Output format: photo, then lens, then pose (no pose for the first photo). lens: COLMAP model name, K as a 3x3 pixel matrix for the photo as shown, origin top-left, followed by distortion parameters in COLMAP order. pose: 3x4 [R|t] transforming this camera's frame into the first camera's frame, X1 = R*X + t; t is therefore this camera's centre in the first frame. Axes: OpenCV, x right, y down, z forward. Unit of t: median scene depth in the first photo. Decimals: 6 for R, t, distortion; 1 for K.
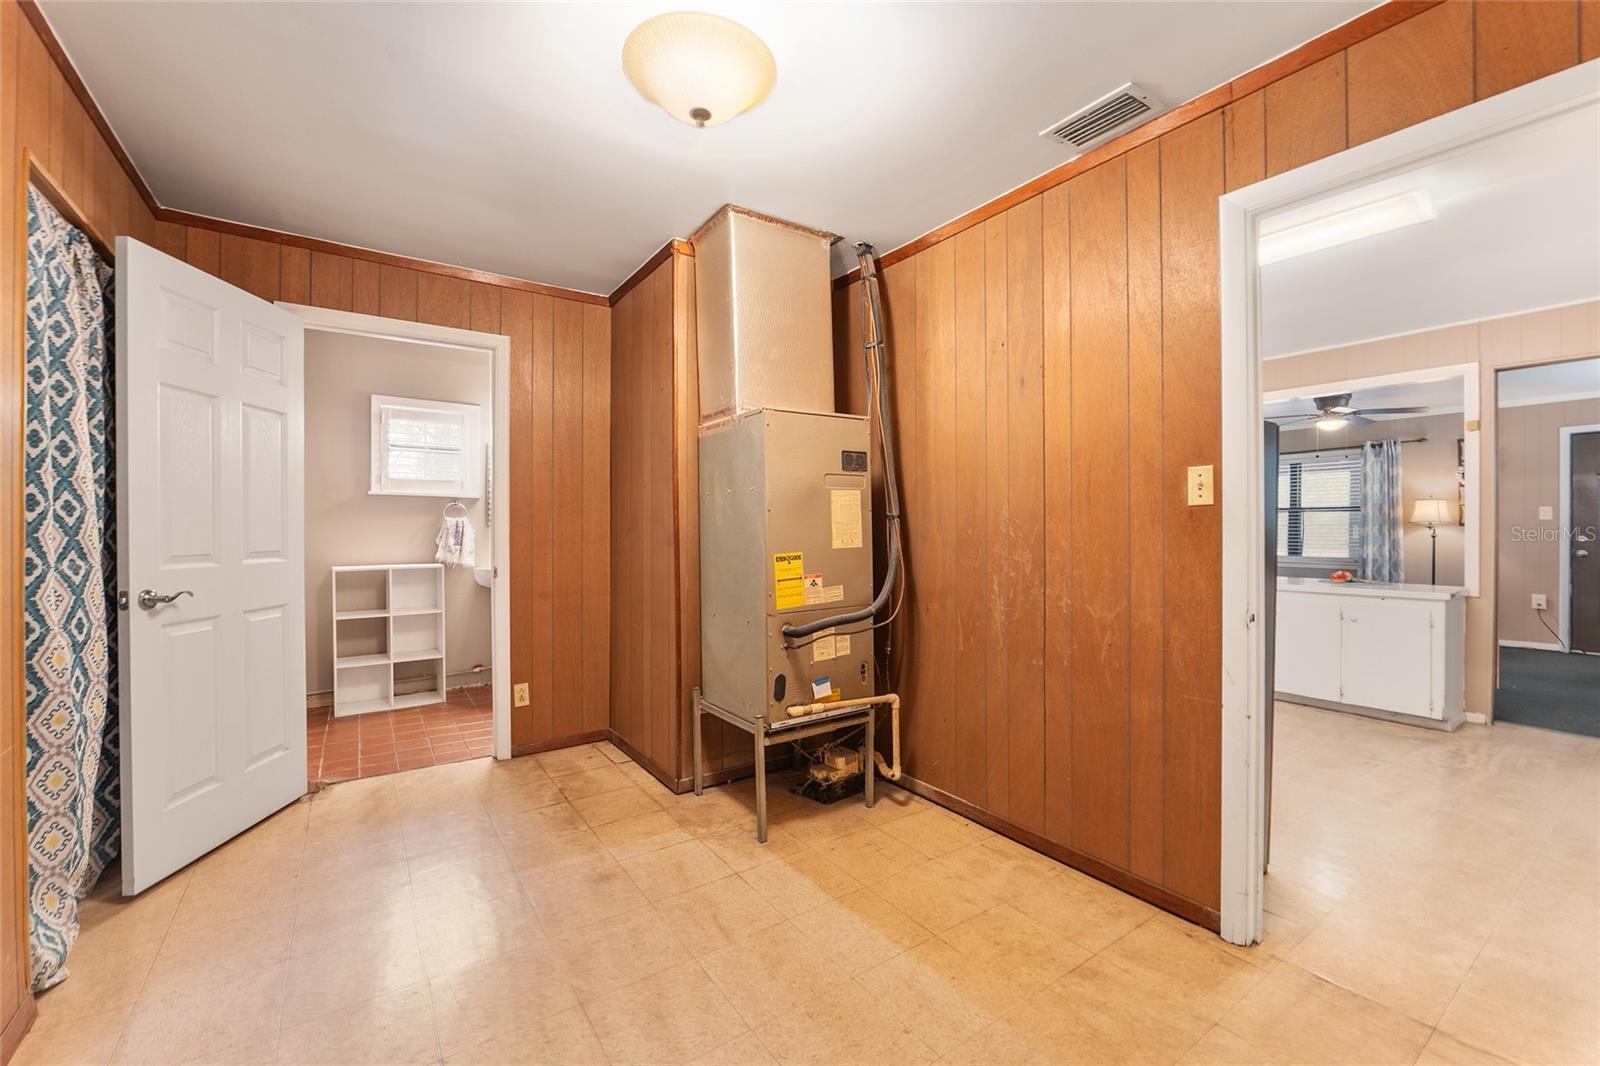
lens RADIAL K [[653.7, 0, 797.5], [0, 653.7, 531.3], [0, 0, 1]] dist [-0.011036, 0.000255]
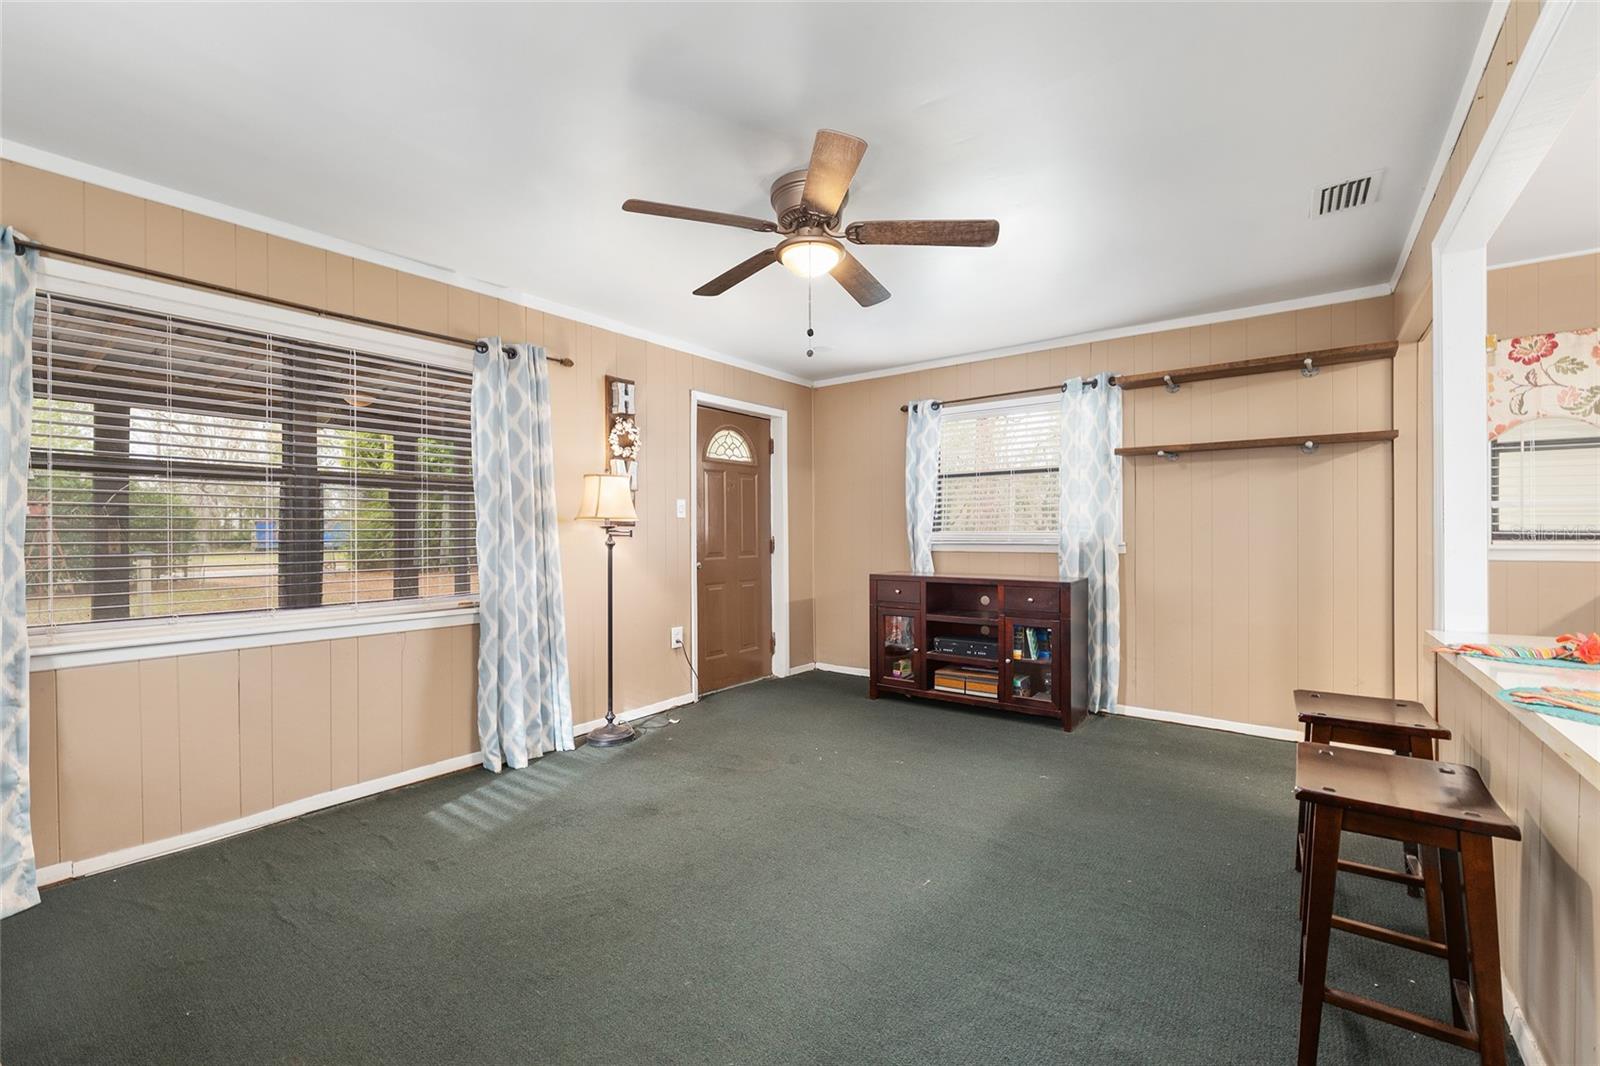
lens RADIAL K [[678.4, 0, 798.8], [0, 678.4, 539.9], [0, 0, 1]] dist [-0.000543, -0.000508]
pose [[-0.321264, -0.006701, 0.946966, 1.008429], [0.006373, 0.999937, 0.009238, -0.001259], [-0.946968, 0.009003, -0.321201, 2.652428]]
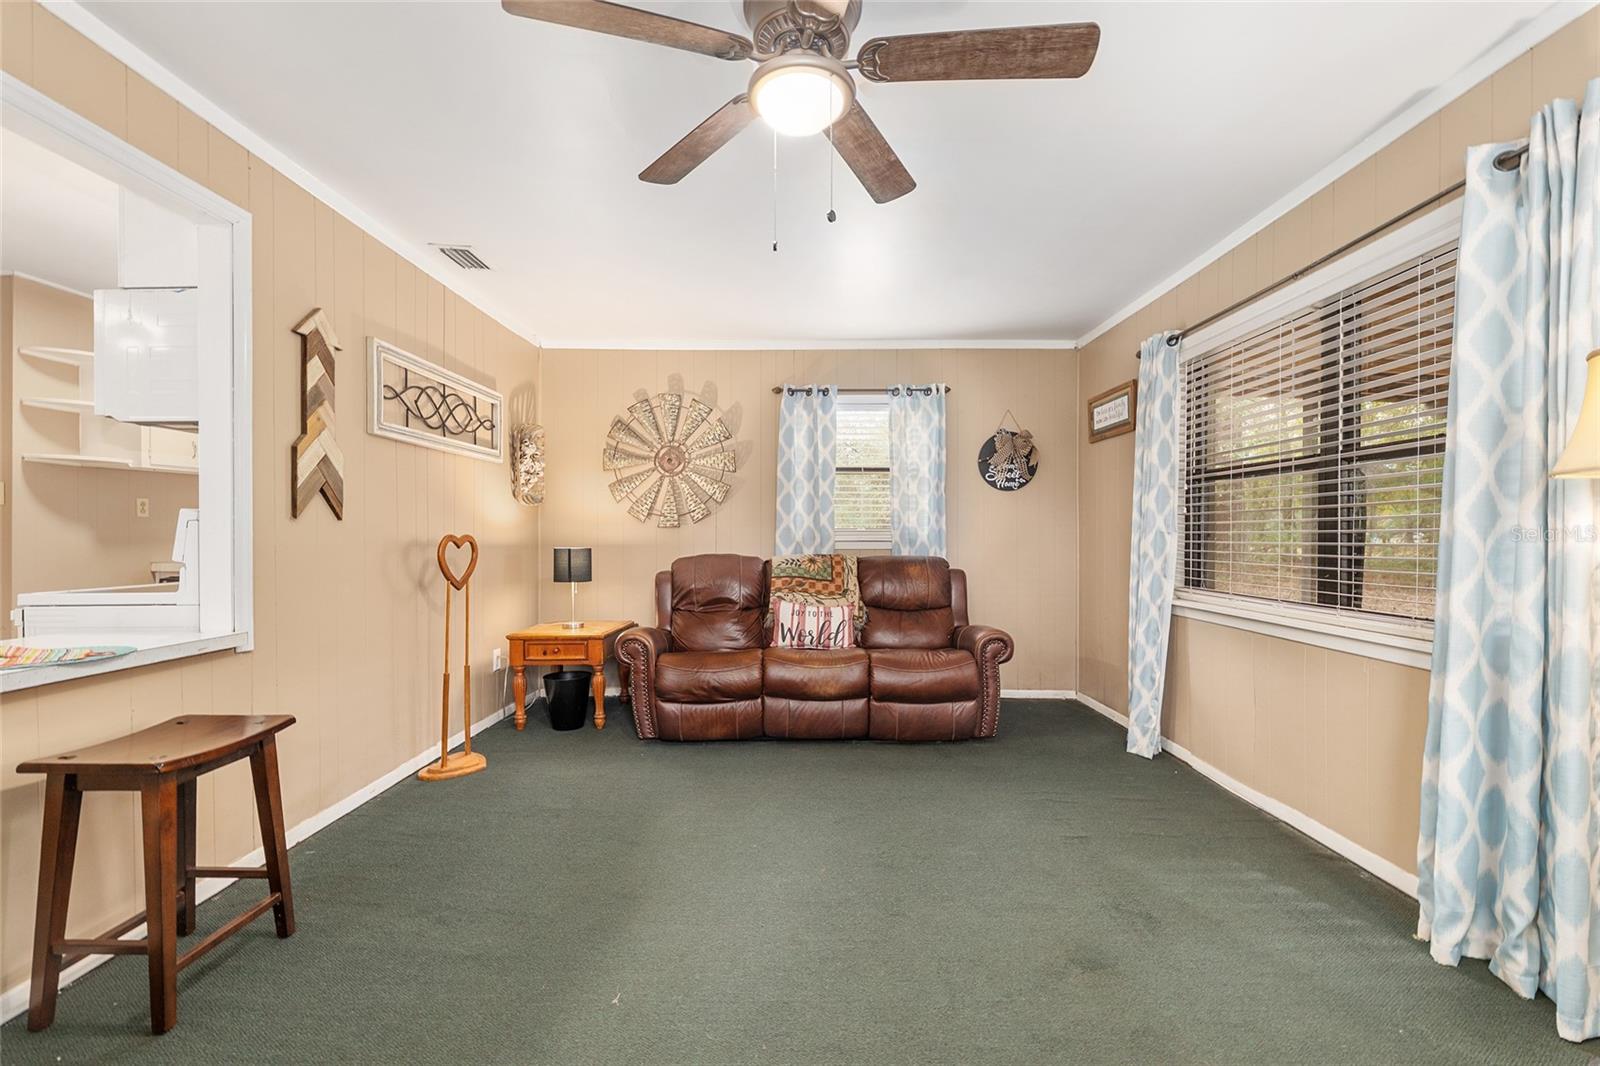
lens RADIAL K [[687.1, 0, 800.8], [0, 687.1, 544.2], [0, 0, 1]] dist [-0.000323, -0.000213]
pose [[0.824409, 0.004078, -0.565979, 2.271768], [0.003199, 0.999924, 0.011865, 0.010567], [0.565985, -0.011592, 0.824334, 1.797943]]
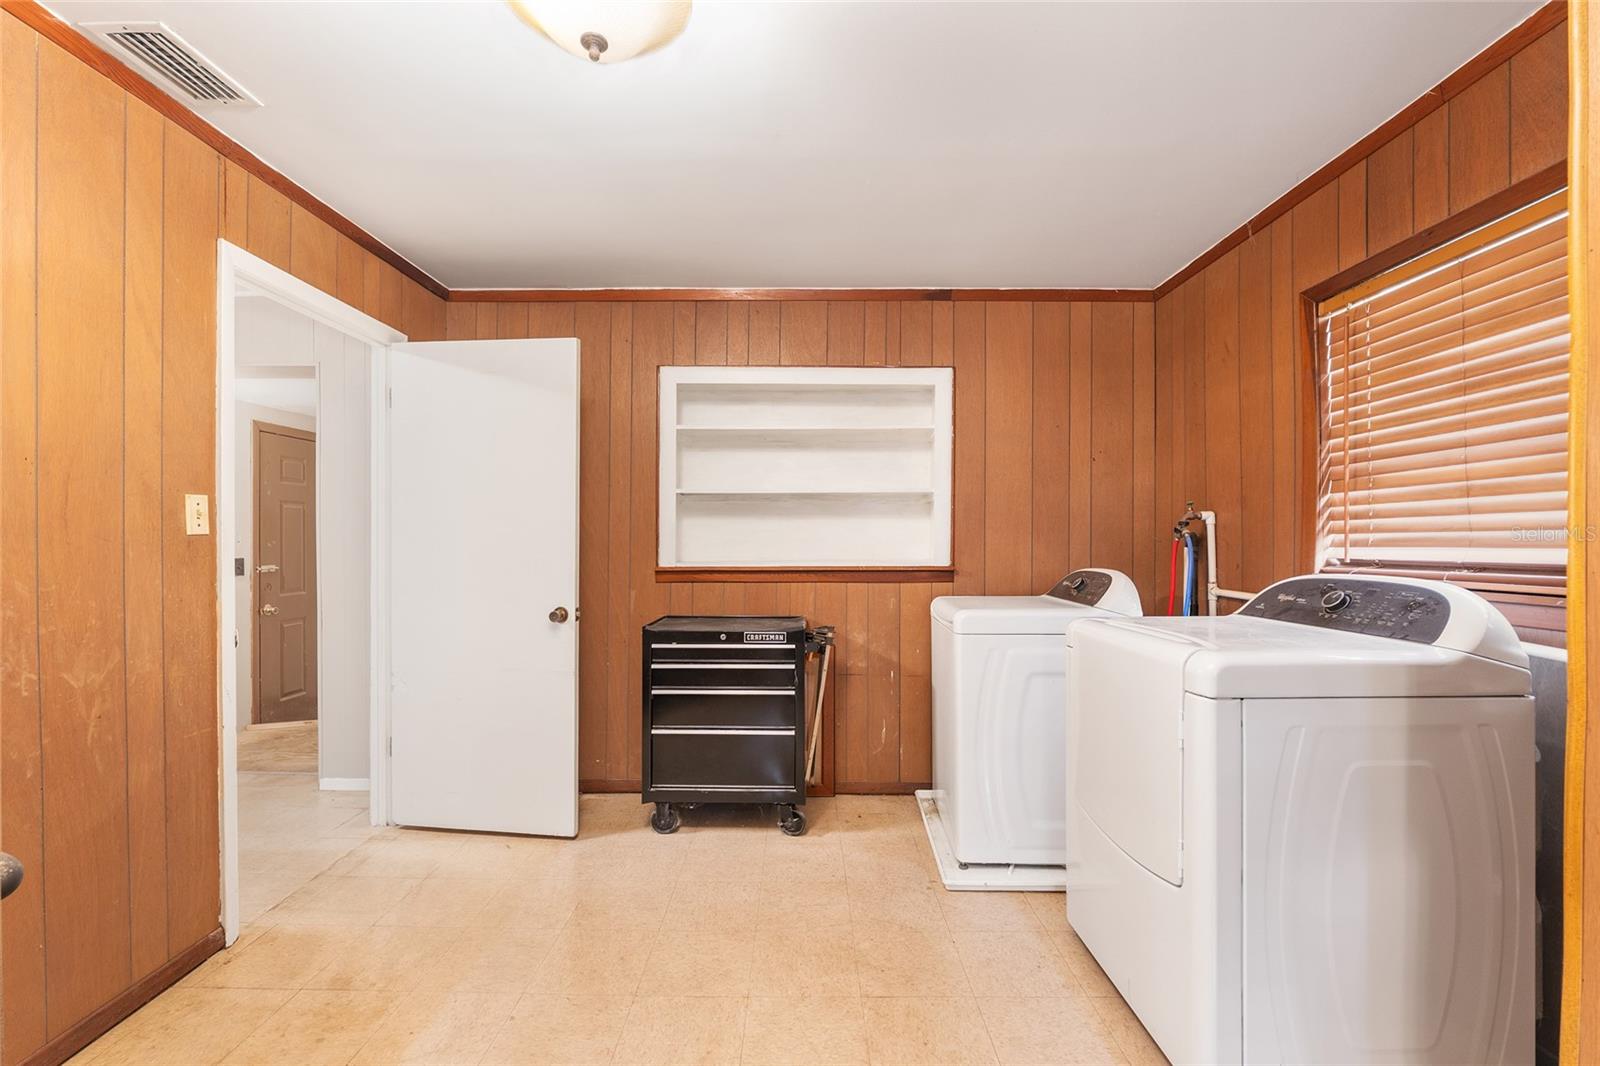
lens RADIAL K [[653.7, 0, 797.5], [0, 653.7, 531.3], [0, 0, 1]] dist [-0.011036, 0.000255]
pose [[-0.818633, 0.003206, 0.574308, -0.484031], [0.001598, 0.999993, -0.003303, -0.028571], [-0.574315, -0.001786, -0.818633, 0.909522]]
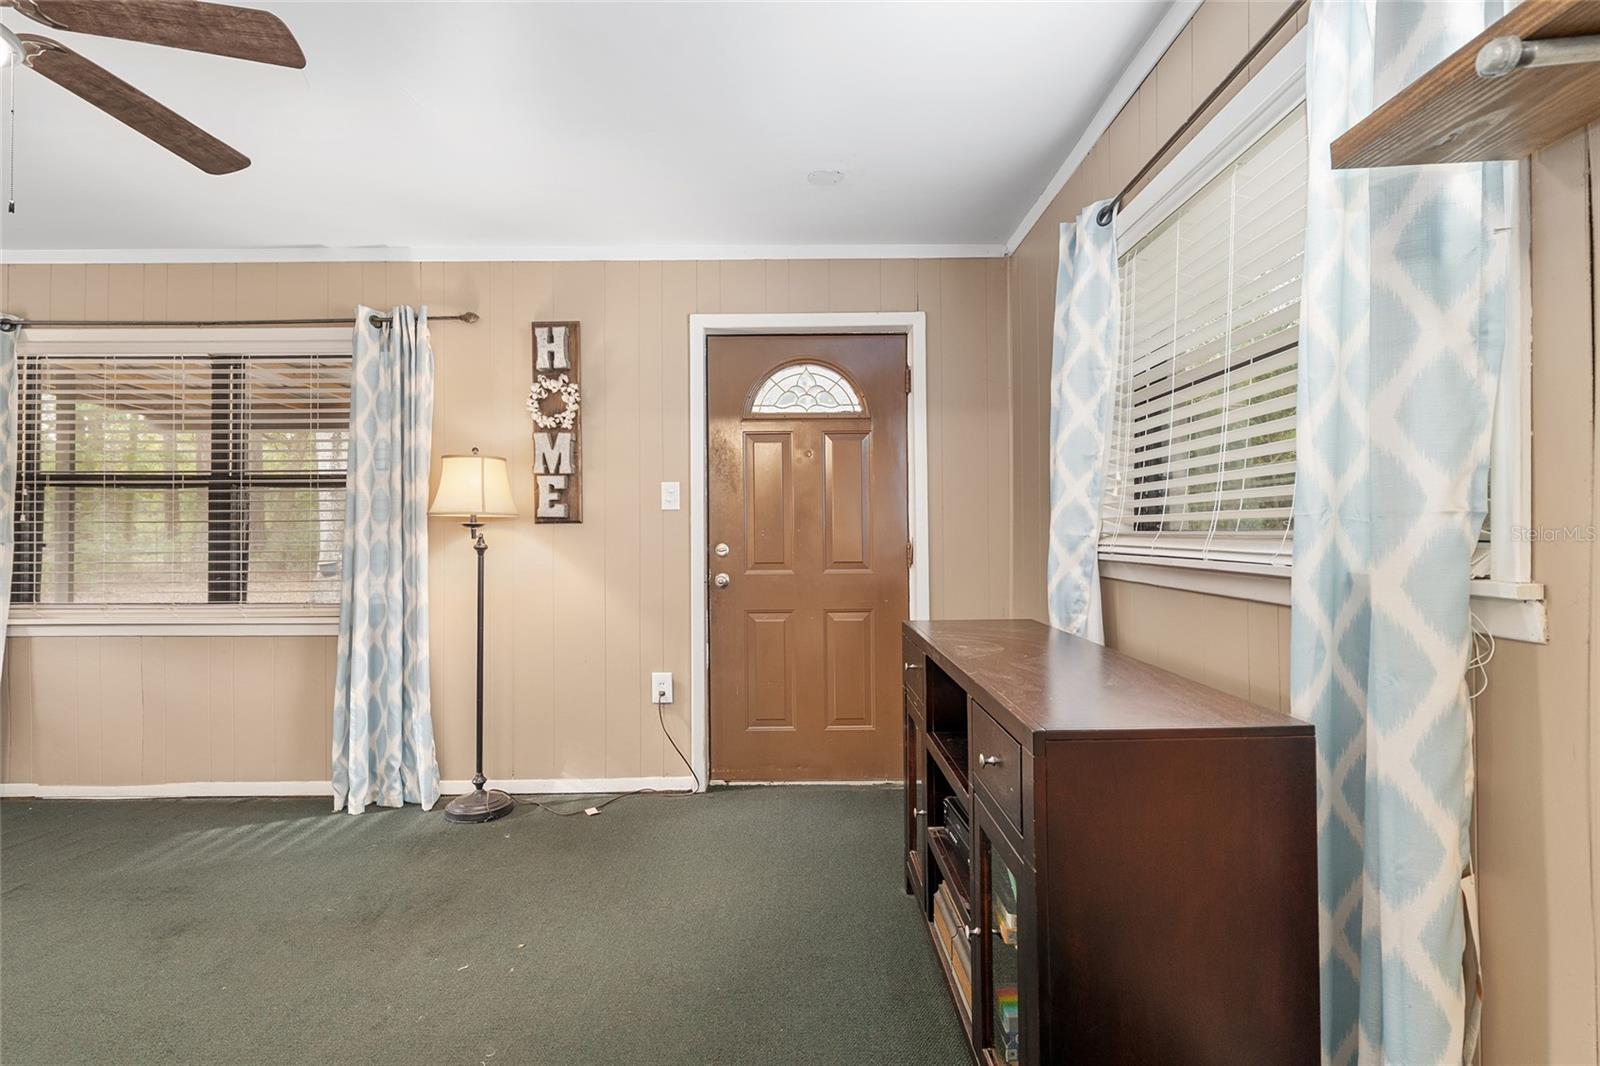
lens RADIAL K [[757.2, 0, 805.6], [0, 757.2, 528.6], [0, 0, 1]] dist [-0.002924, -0.000237]
pose [[0.561308, -0.000378, 0.827607, 1.813054], [0.006855, 0.999968, -0.004192, -0.003495], [-0.827578, 0.008026, 0.561293, 1.454354]]
